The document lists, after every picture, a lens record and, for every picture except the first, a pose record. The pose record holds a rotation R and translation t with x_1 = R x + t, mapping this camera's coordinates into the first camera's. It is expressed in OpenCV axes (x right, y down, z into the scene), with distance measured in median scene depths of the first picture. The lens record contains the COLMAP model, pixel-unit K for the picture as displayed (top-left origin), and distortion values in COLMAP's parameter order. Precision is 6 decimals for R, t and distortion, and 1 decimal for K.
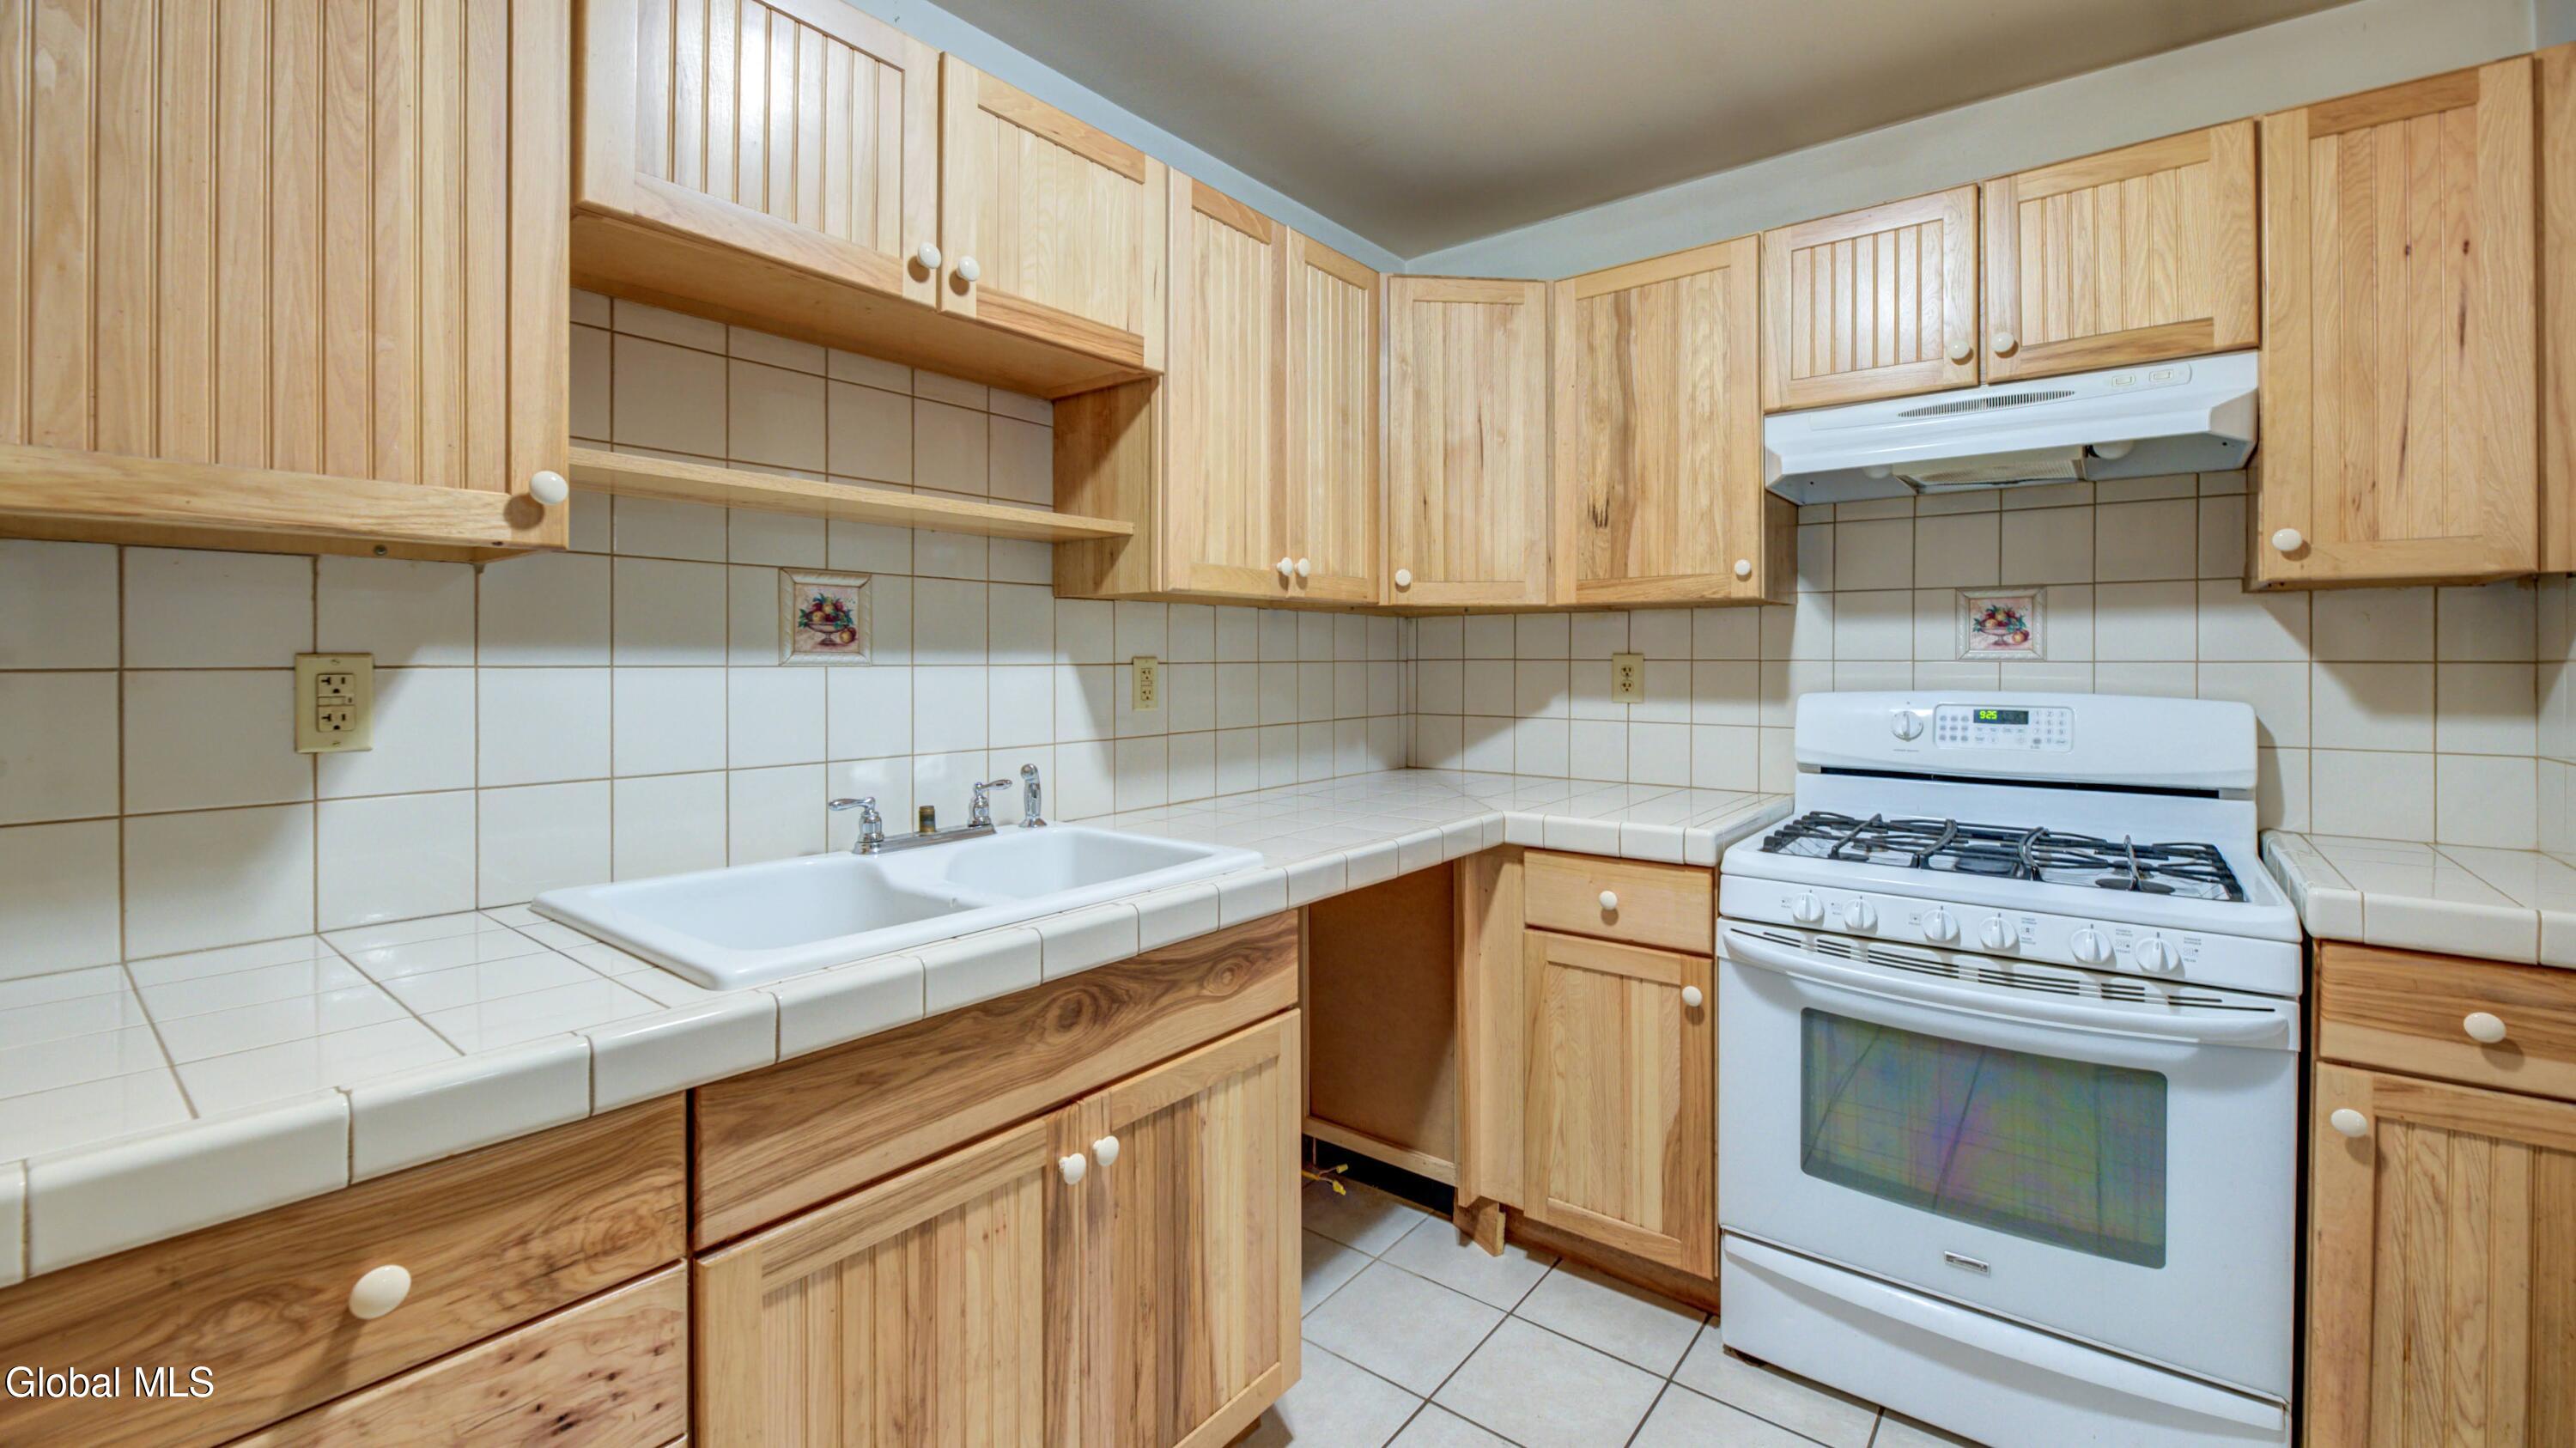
lens RADIAL K [[1078.7, 0, 1287.2], [0, 1078.7, 670.1], [0, 0, 1]] dist [-0.000936, -0.005366]
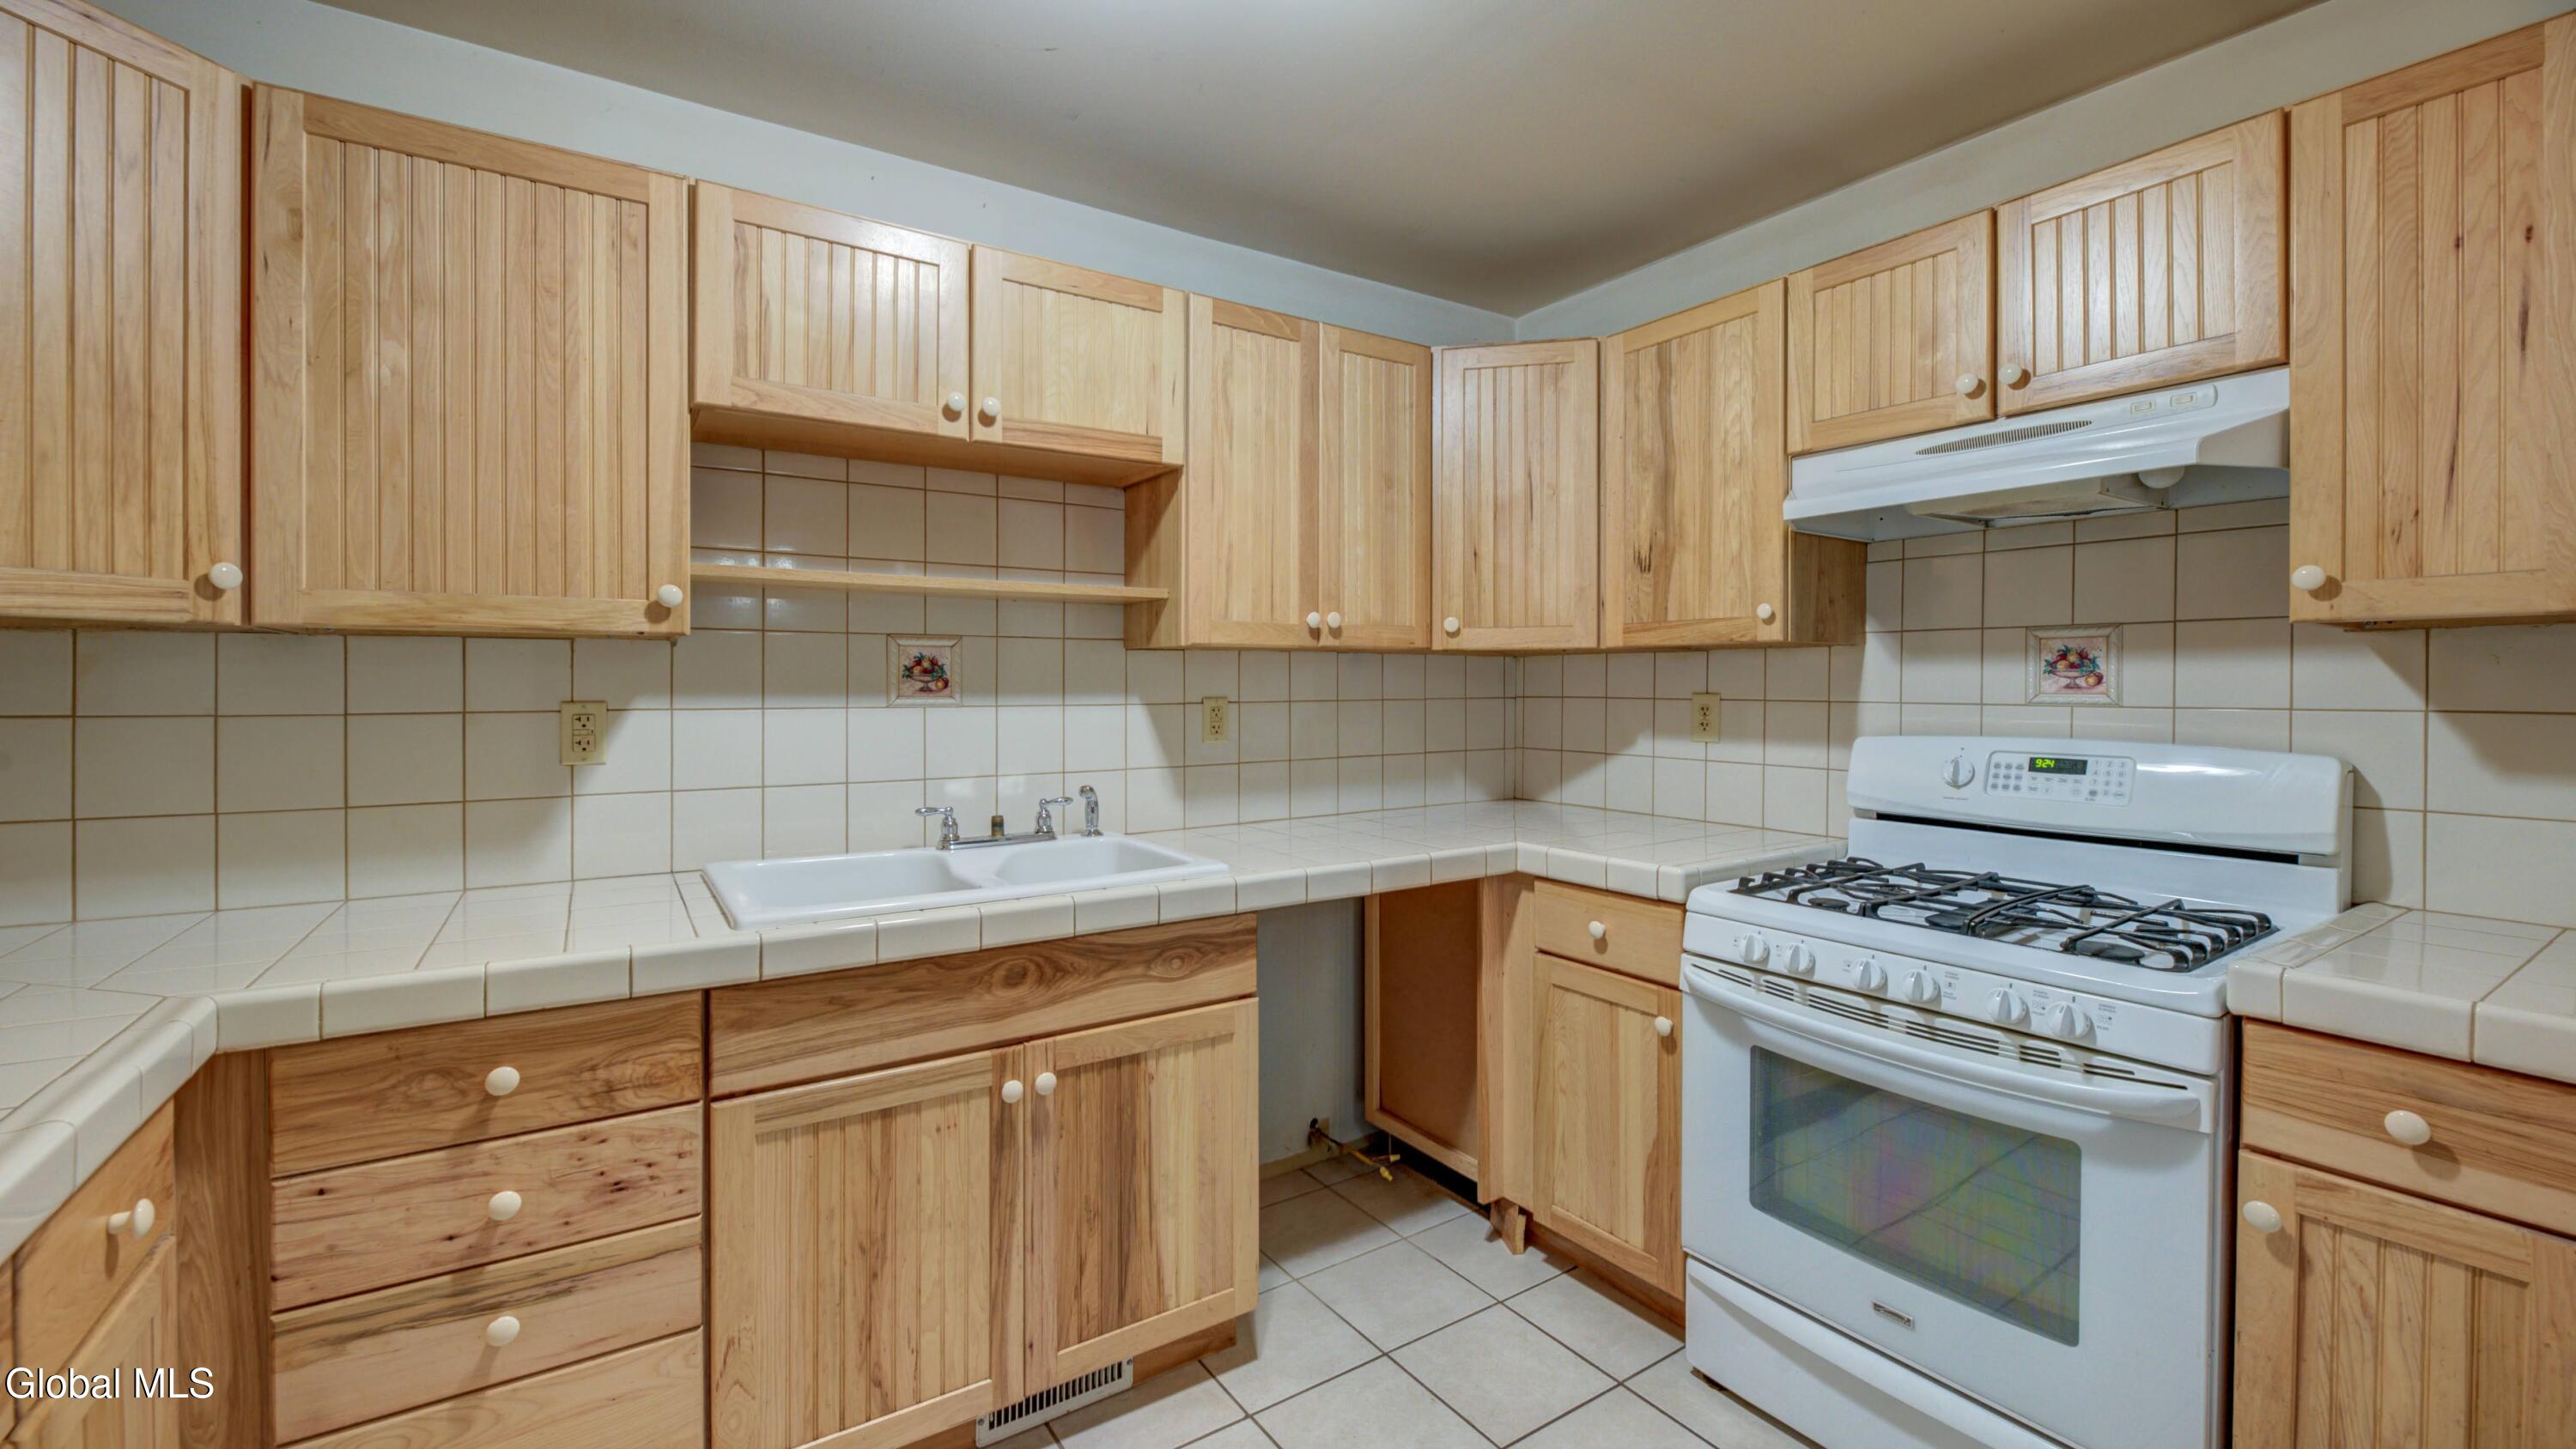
lens RADIAL K [[1062.6, 0, 1287.1], [0, 1062.6, 697.5], [0, 0, 1]] dist [0.000842, -0.006756]
pose [[0.951366, 0.004338, -0.308033, 0.400493], [-0.003418, 0.999988, 0.003528, -0.021753], [0.308045, -0.002304, 0.951369, -0.106310]]
